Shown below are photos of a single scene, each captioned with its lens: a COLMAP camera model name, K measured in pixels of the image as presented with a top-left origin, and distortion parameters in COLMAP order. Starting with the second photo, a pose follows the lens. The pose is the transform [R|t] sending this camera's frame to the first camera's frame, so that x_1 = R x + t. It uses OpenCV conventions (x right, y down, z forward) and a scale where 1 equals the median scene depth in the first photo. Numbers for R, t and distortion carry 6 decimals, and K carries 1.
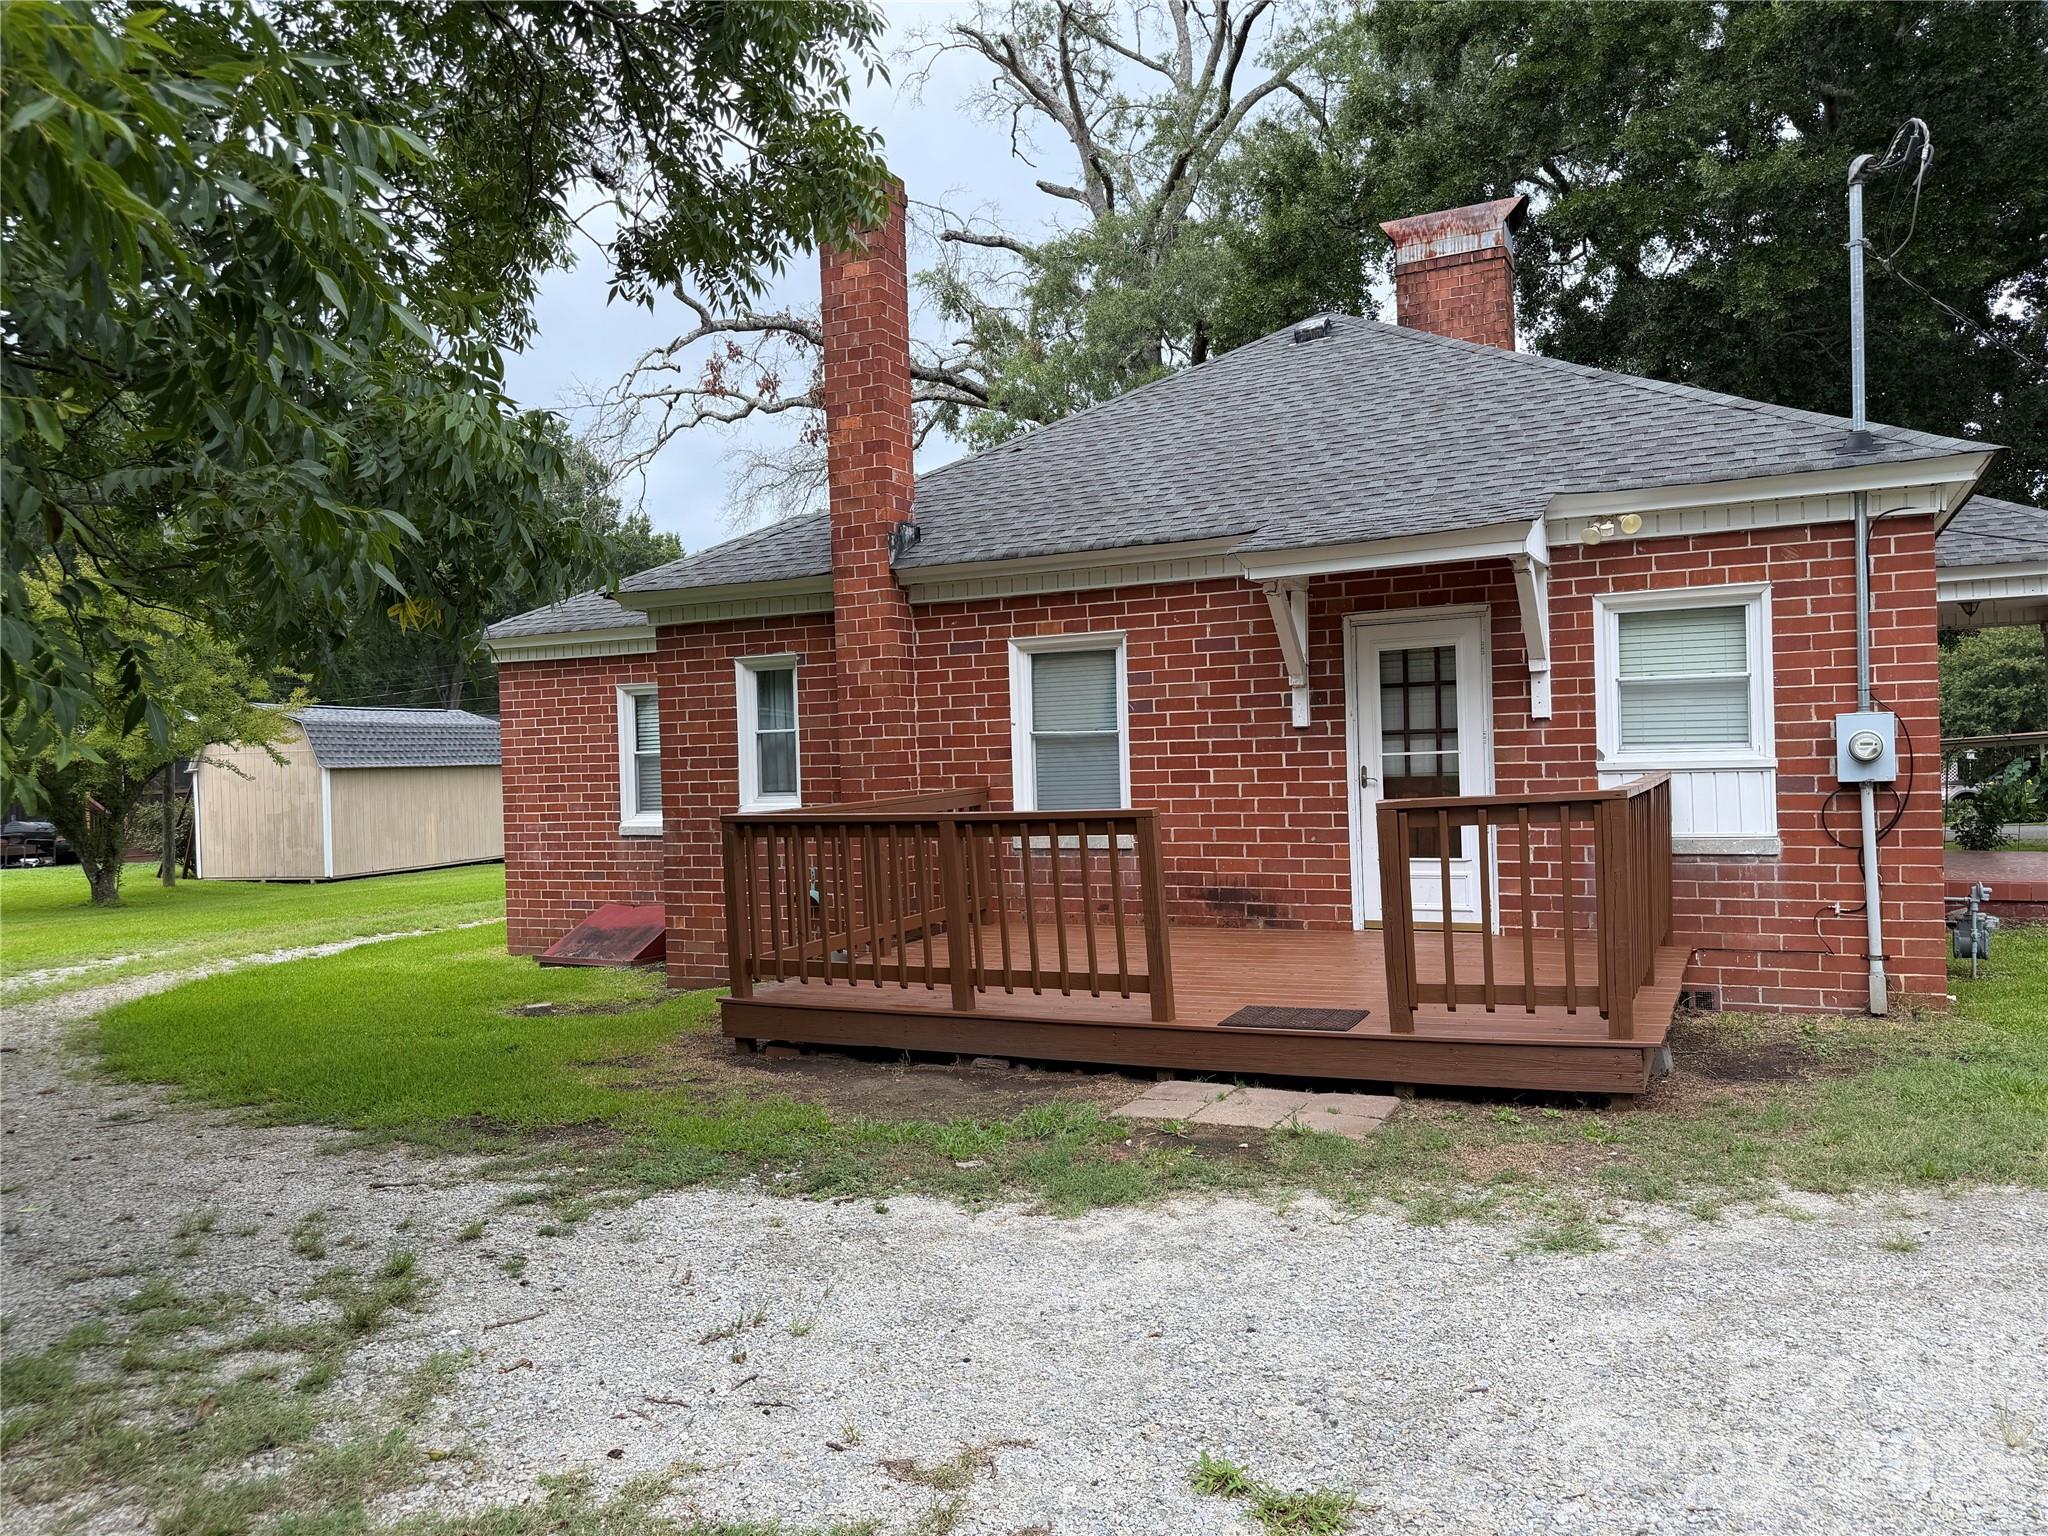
lens RADIAL K [[1438.4, 0, 1009.6], [0, 1438.4, 762.9], [0, 0, 1]] dist [0.097651, -0.165751]
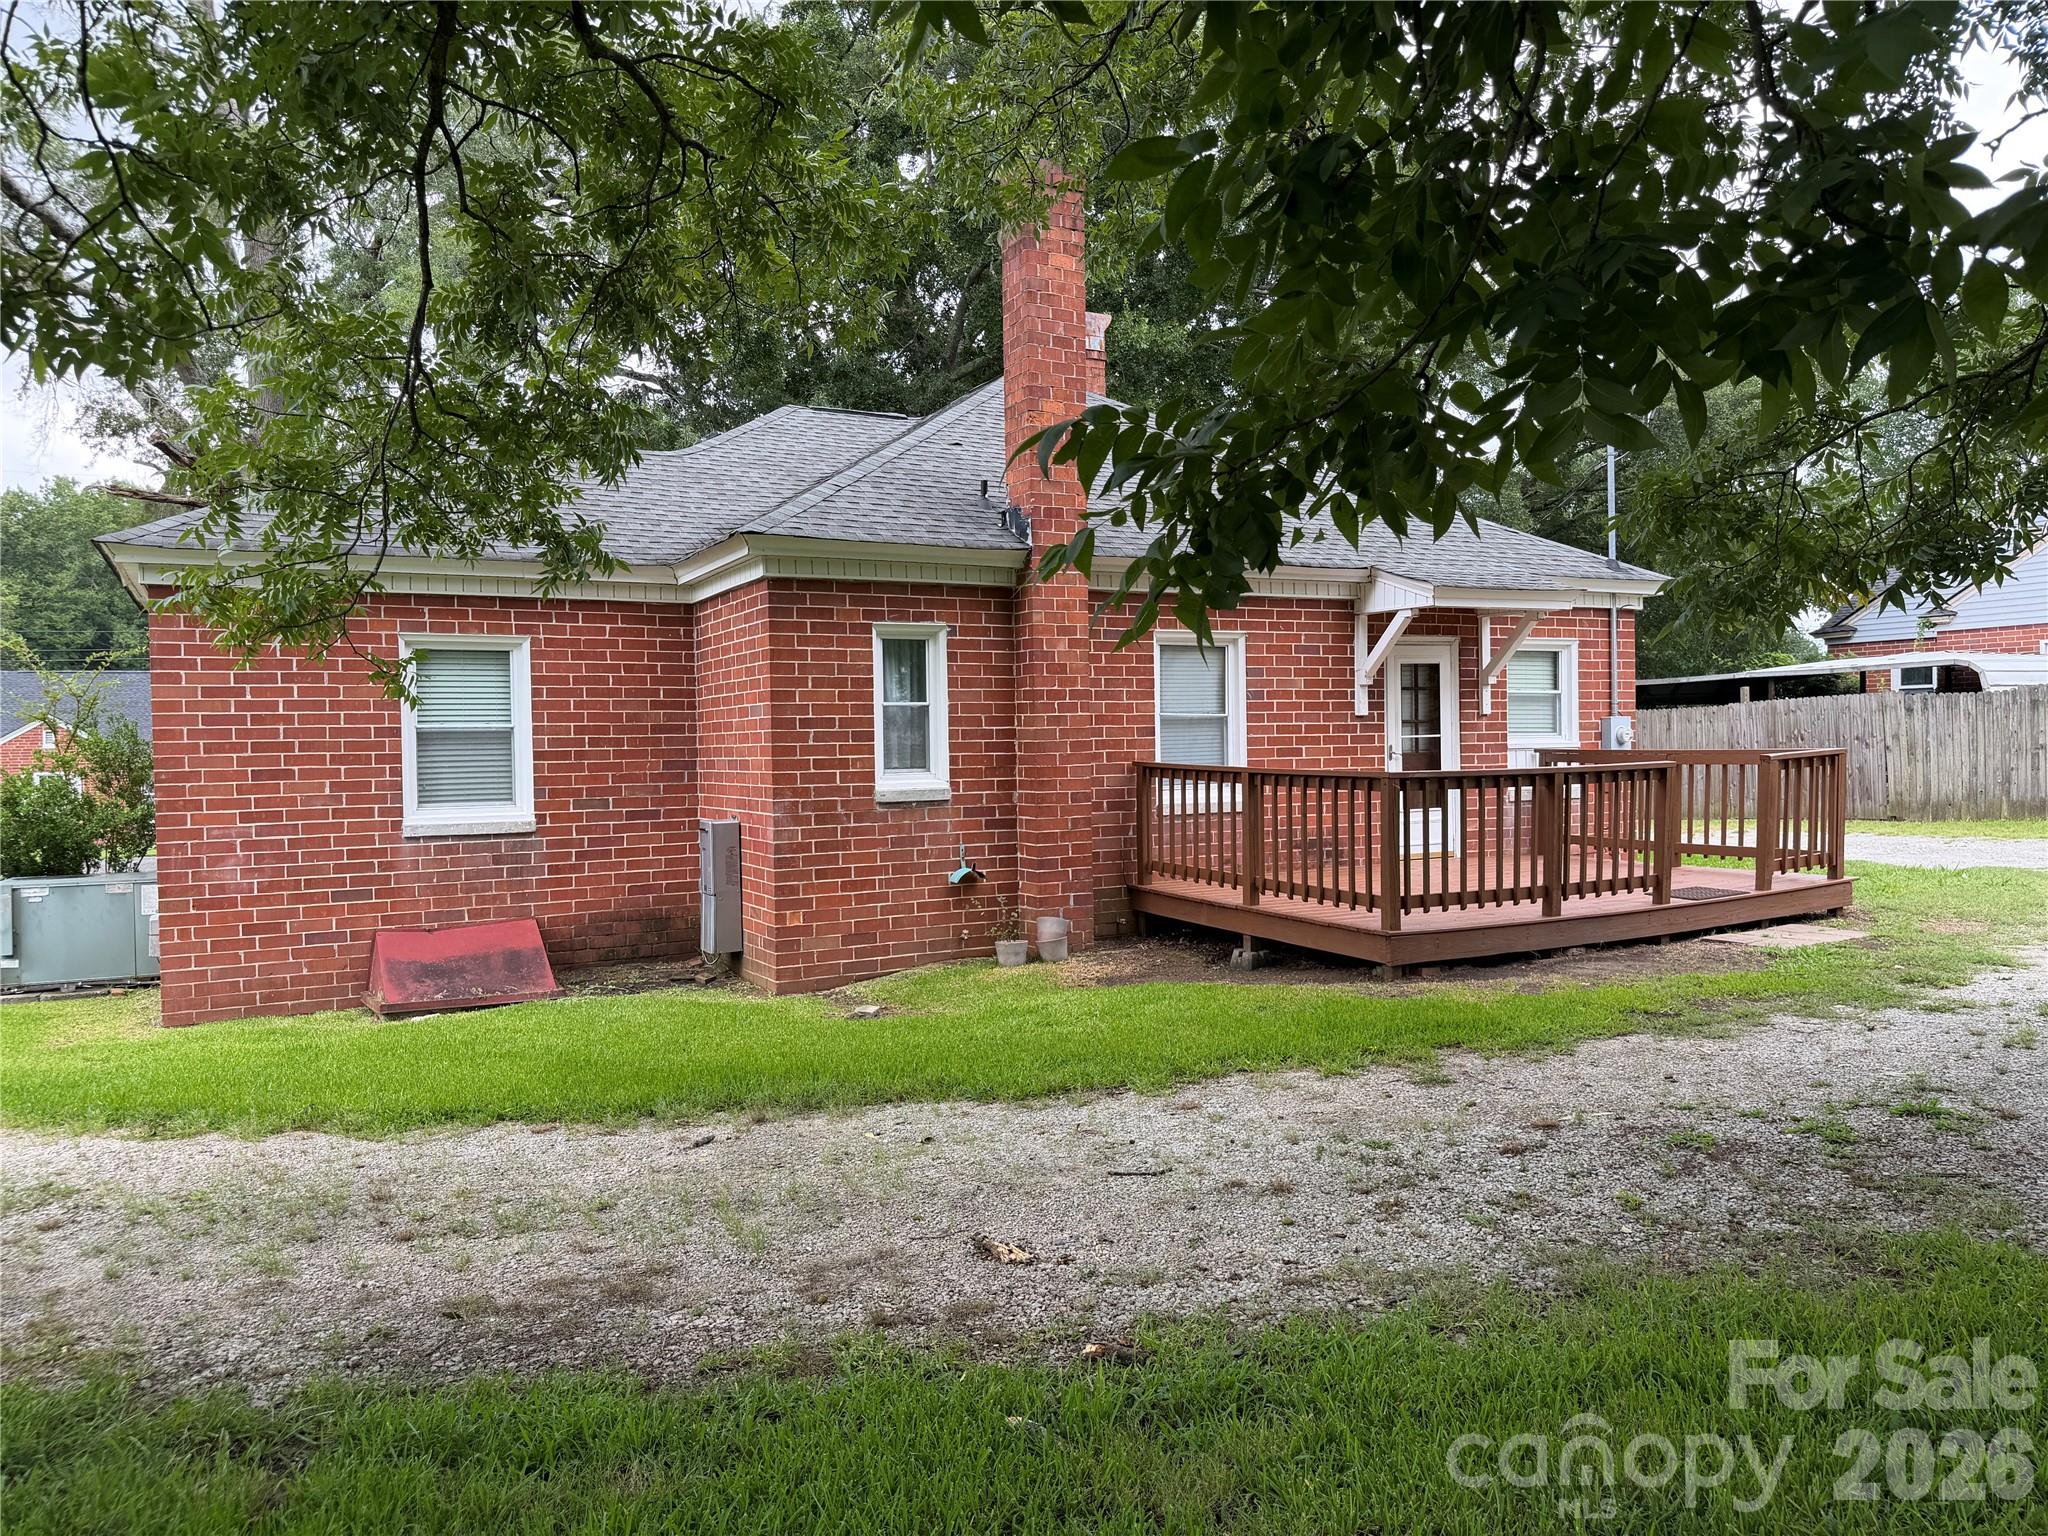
lens RADIAL K [[1438.4, 0, 1009.6], [0, 1438.4, 762.9], [0, 0, 1]] dist [0.097651, -0.165751]
pose [[0.570266, 0.007397, 0.821427, -1.047368], [0.003329, 0.999930, -0.011316, 0.032149], [-0.821453, 0.009187, 0.570202, 0.474711]]
